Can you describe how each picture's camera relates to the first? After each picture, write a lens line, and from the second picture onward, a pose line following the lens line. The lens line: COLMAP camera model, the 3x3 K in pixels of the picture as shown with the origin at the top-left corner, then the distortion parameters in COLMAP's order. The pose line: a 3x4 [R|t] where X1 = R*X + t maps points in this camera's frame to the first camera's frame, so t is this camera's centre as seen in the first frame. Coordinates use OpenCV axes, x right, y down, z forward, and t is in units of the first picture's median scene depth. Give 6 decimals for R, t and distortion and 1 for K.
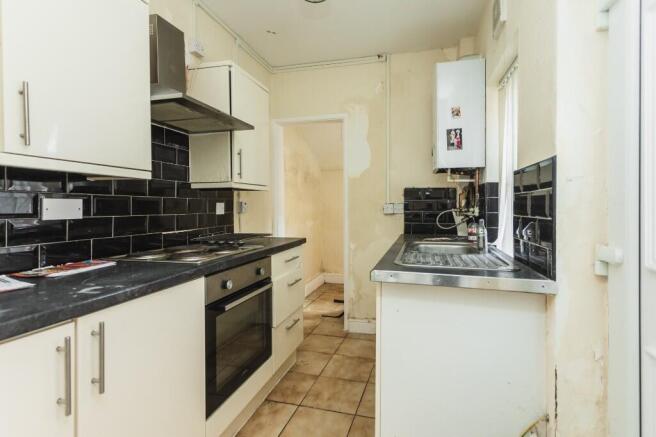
lens RADIAL K [[309.7, 0, 325.6], [0, 309.7, 216.3], [0, 0, 1]] dist [0.000964, -0.000036]
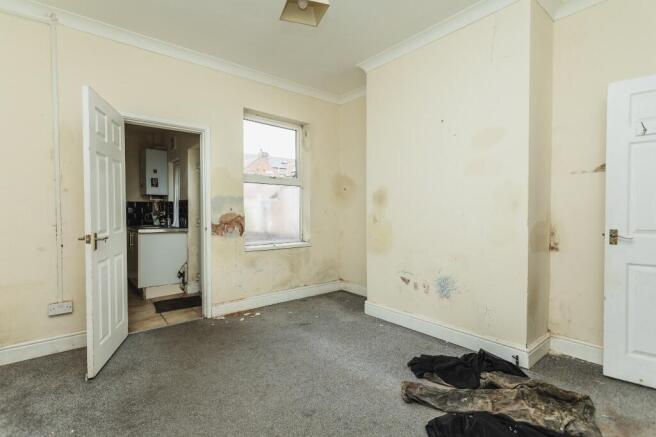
lens RADIAL K [[309.7, 0, 325.6], [0, 309.7, 216.3], [0, 0, 1]] dist [0.000964, -0.000036]
pose [[0.566323, -0.018552, 0.823975, -0.559750], [0.034804, 0.999393, -0.001419, 0.040295], [-0.823448, 0.029481, 0.566625, -0.987158]]
